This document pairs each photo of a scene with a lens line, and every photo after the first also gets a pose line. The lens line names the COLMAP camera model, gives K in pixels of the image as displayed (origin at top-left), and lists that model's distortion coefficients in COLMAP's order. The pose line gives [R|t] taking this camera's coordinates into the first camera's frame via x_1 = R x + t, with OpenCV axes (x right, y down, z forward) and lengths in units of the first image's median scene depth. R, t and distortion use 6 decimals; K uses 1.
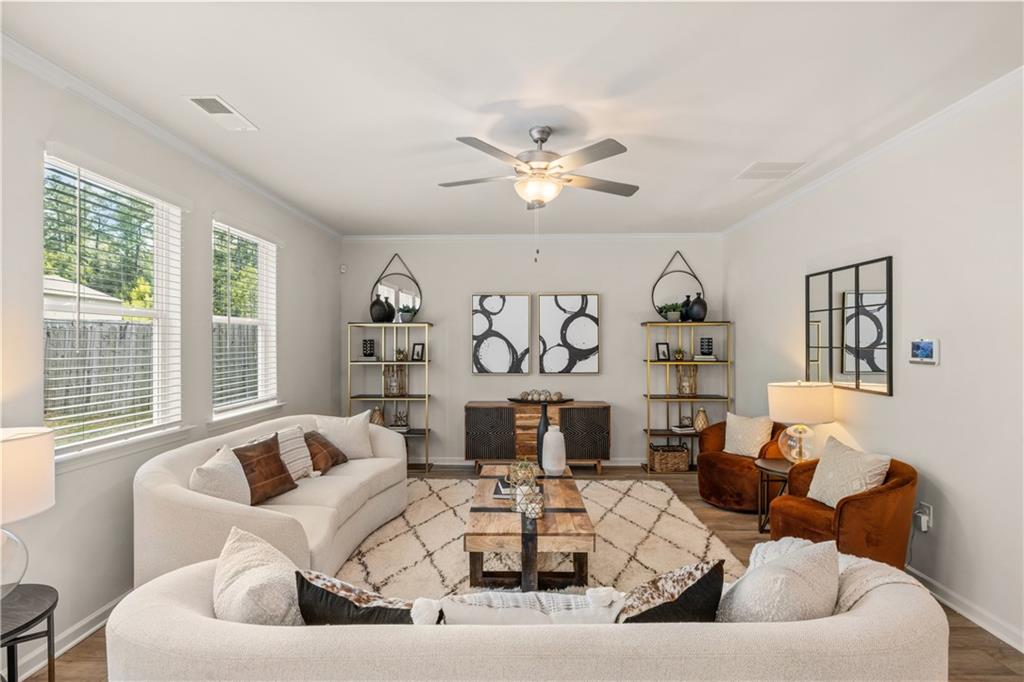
lens RADIAL K [[480.0, 0, 512.0], [0, 480.0, 341.0], [0, 0, 1]] dist [-0.048904, -0.000135]
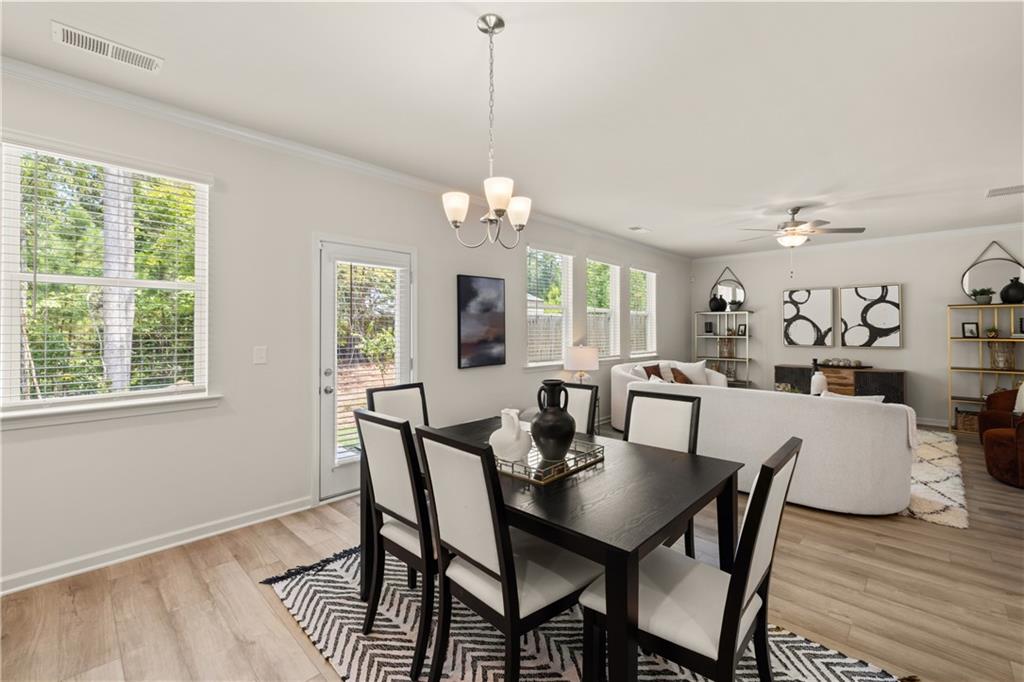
lens RADIAL K [[433.5, 0, 517.3], [0, 433.5, 327.4], [0, 0, 1]] dist [-0.000041, 0.000018]
pose [[0.739171, -0.000783, -0.673517, 0.205559], [-0.000715, 0.999998, -0.001948, 0.017864], [0.673517, 0.001922, 0.739169, -0.511457]]
